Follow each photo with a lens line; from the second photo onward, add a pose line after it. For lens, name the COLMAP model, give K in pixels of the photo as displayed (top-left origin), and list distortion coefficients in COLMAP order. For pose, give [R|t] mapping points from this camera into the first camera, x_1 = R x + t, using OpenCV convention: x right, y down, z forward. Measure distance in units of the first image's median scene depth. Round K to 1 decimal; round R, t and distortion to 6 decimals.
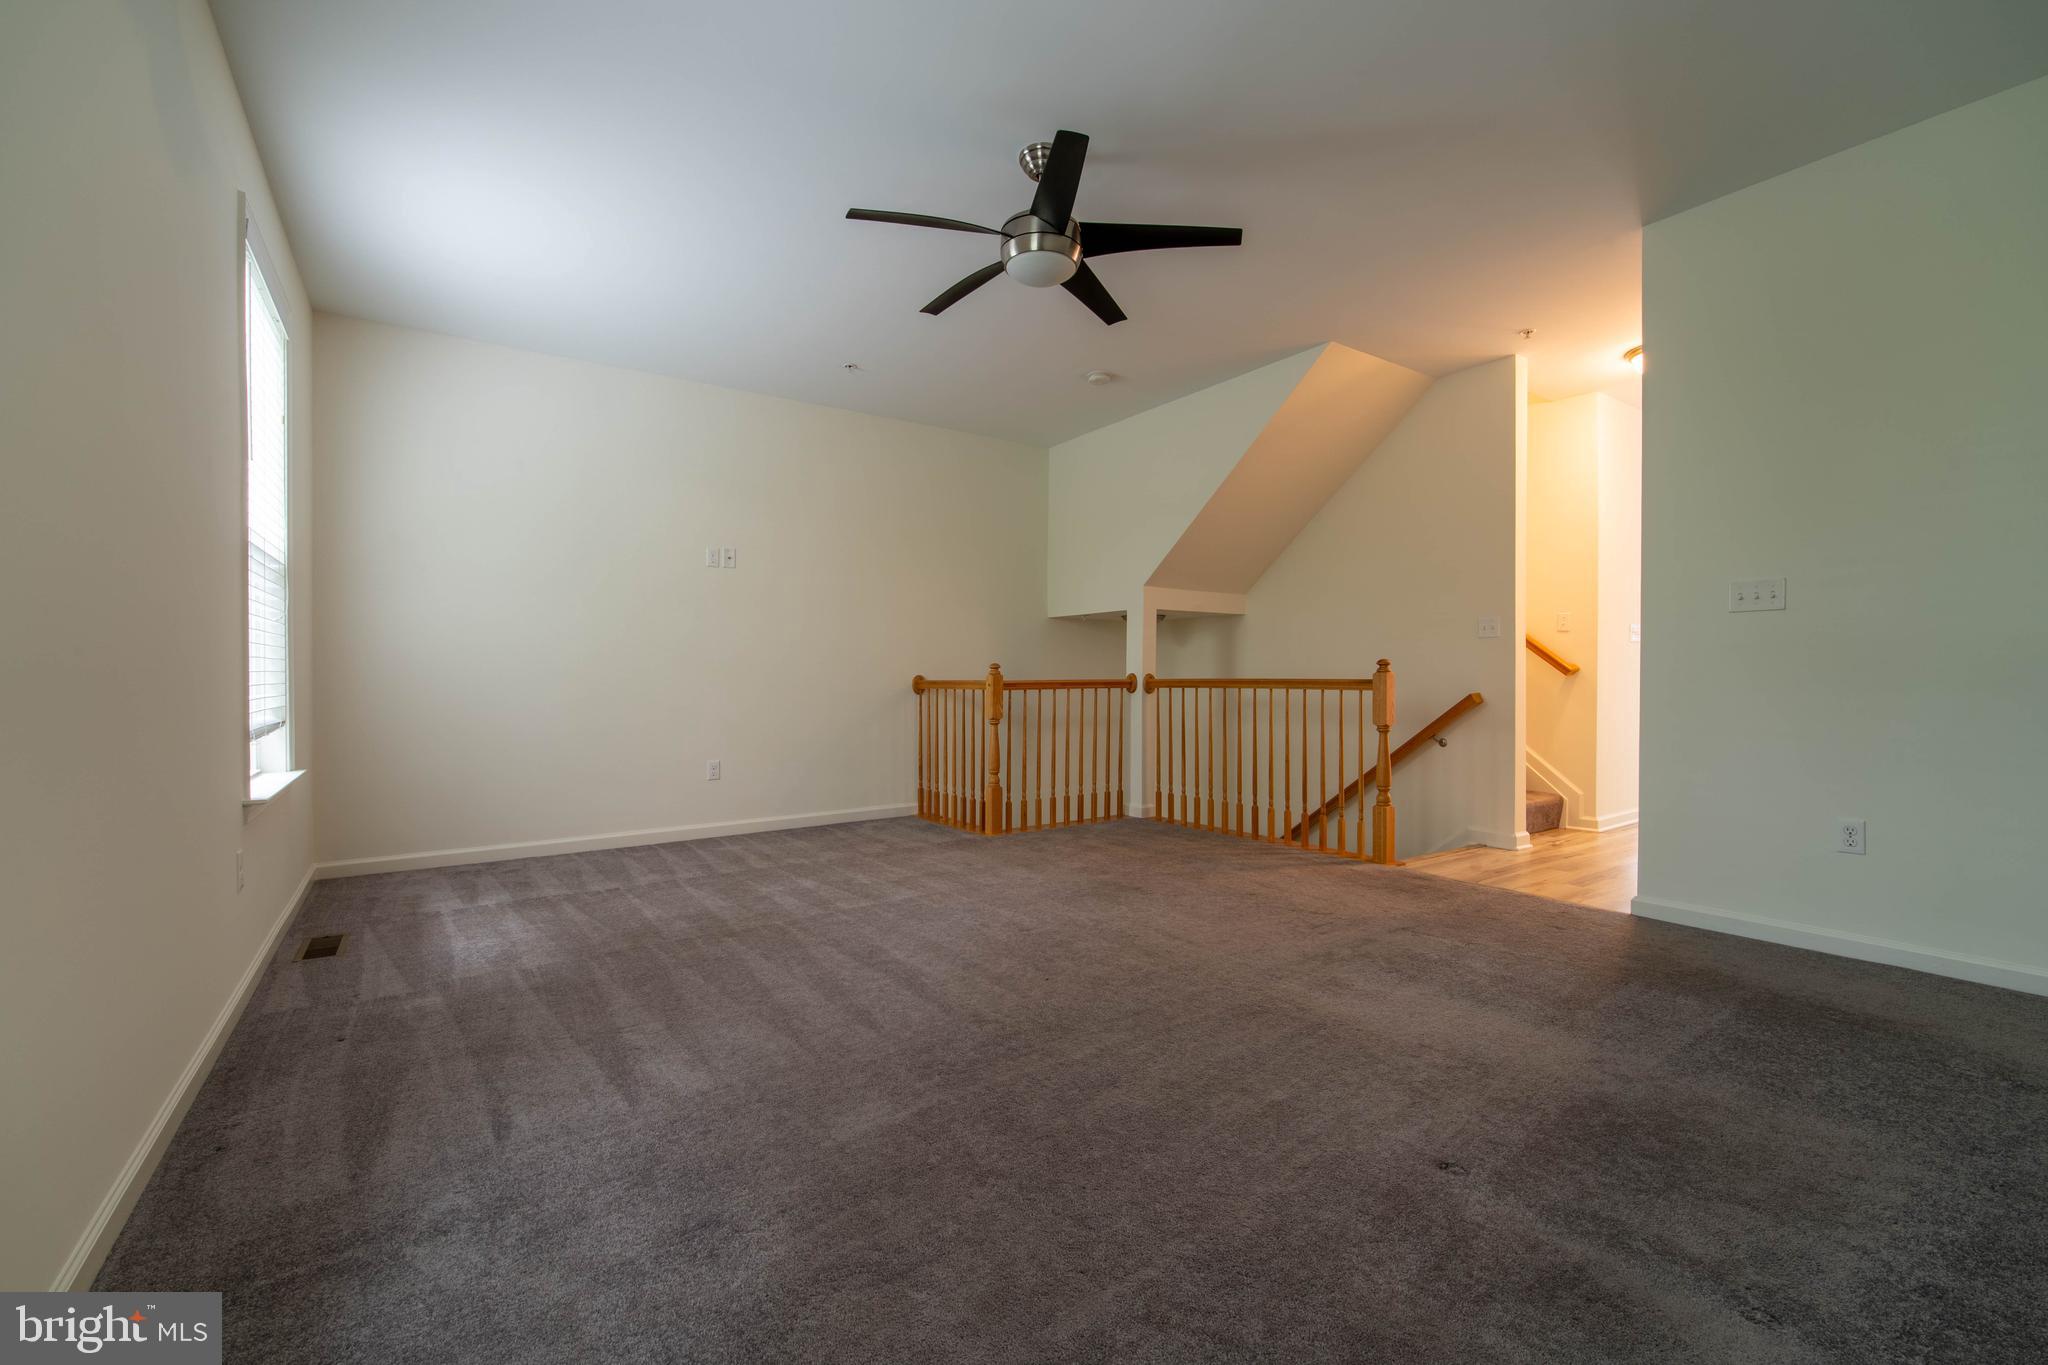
lens RADIAL K [[854.6, 0, 1012.1], [0, 854.6, 667.7], [0, 0, 1]] dist [0.000218, -0.000410]
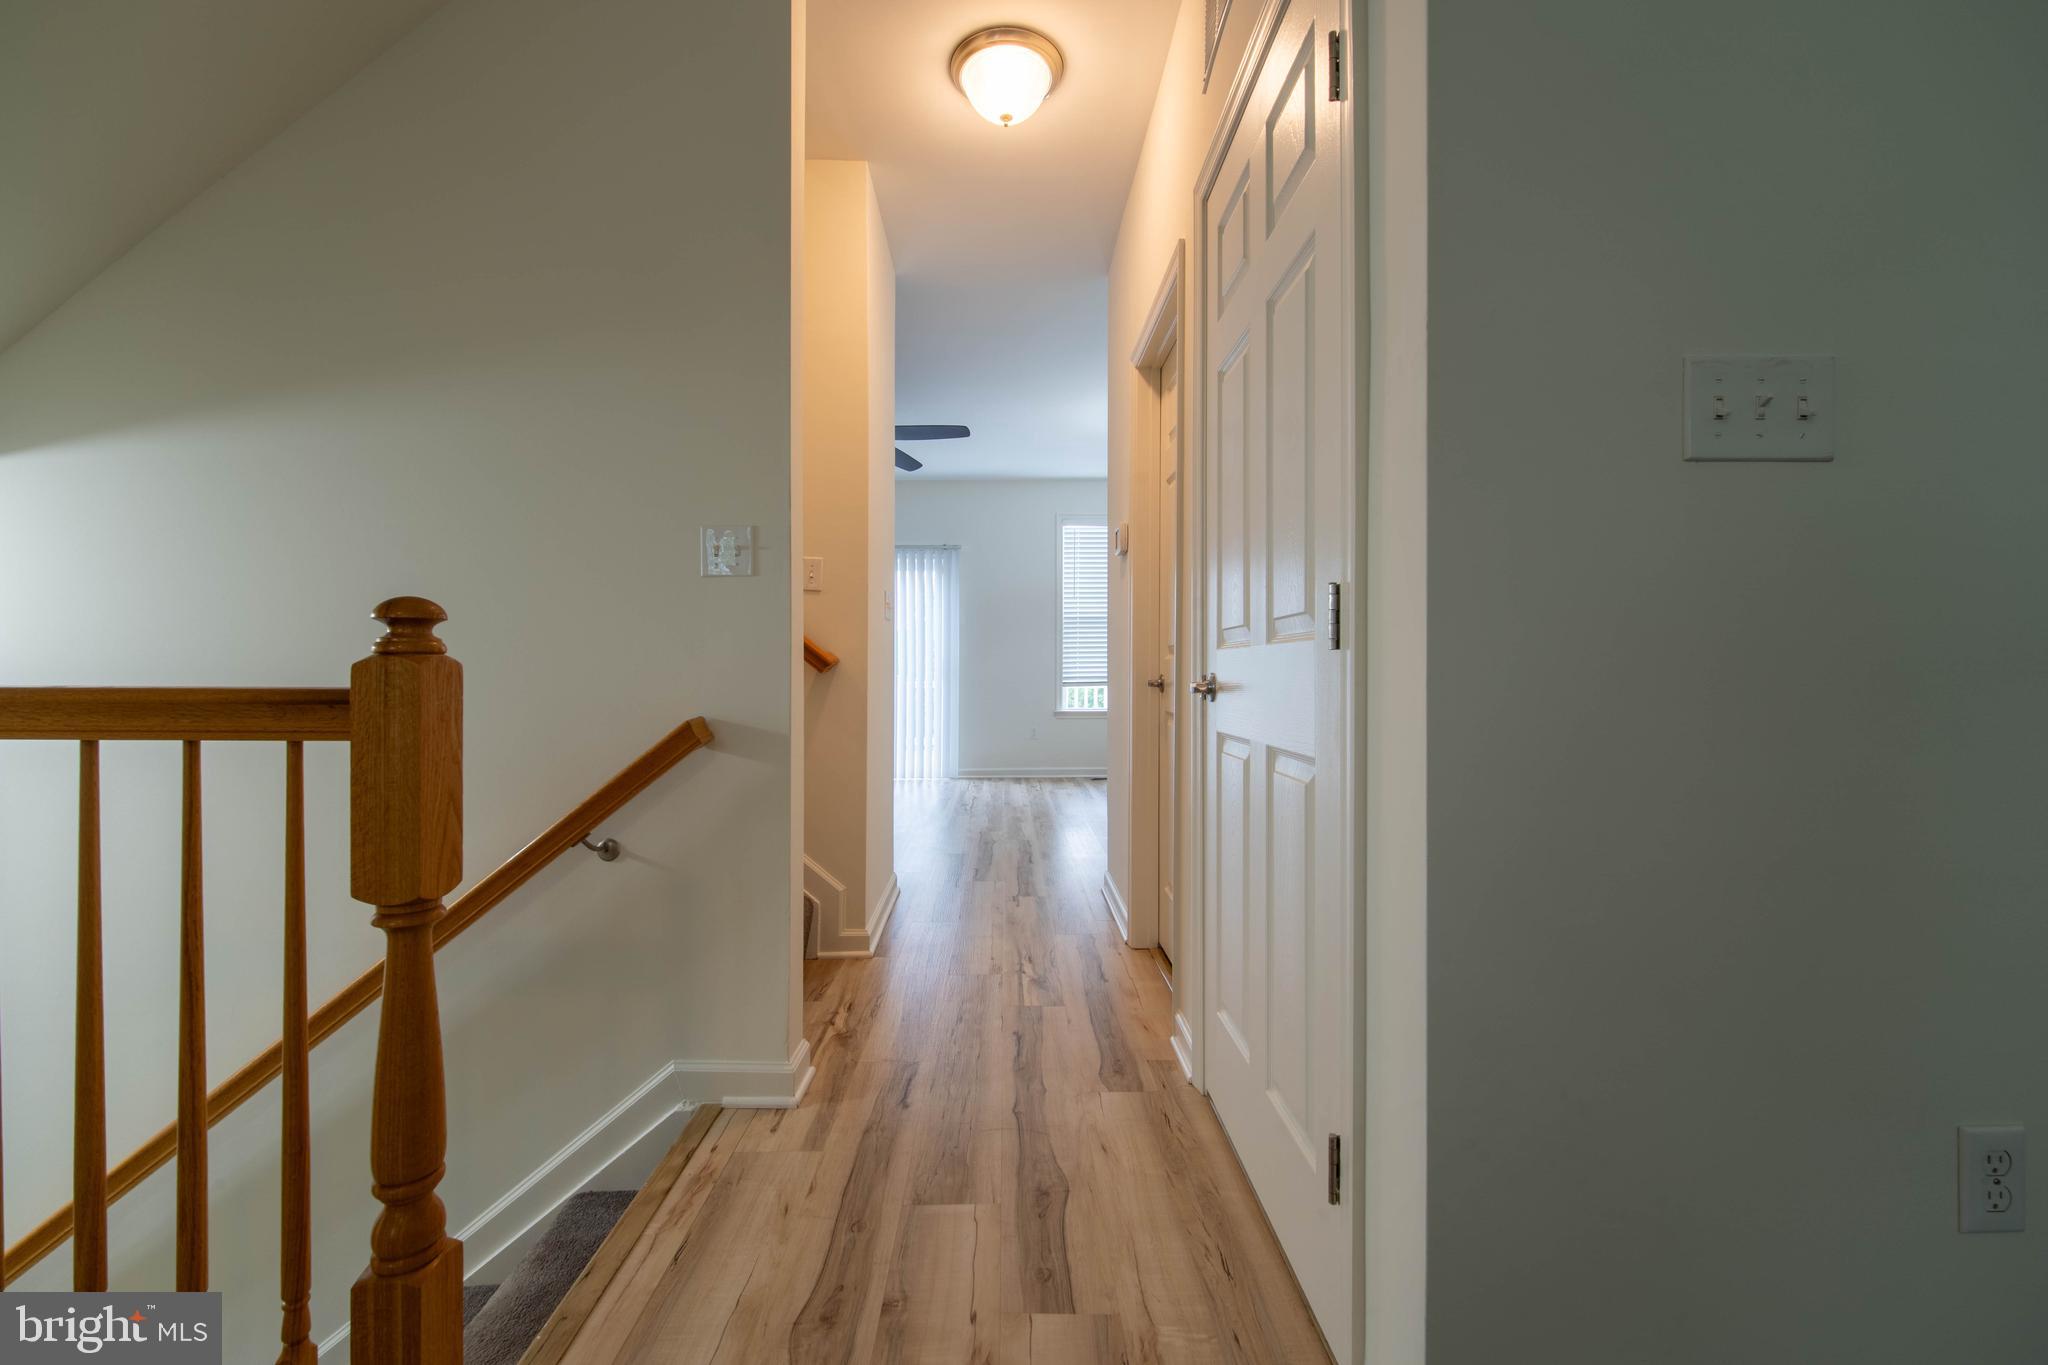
lens RADIAL K [[854.6, 0, 1012.1], [0, 854.6, 667.7], [0, 0, 1]] dist [0.000218, -0.000410]
pose [[0.558582, 0.005761, 0.829430, 0.322809], [-0.008794, 0.999961, -0.001023, 0.006888], [-0.829403, -0.006723, 0.558610, 0.716758]]
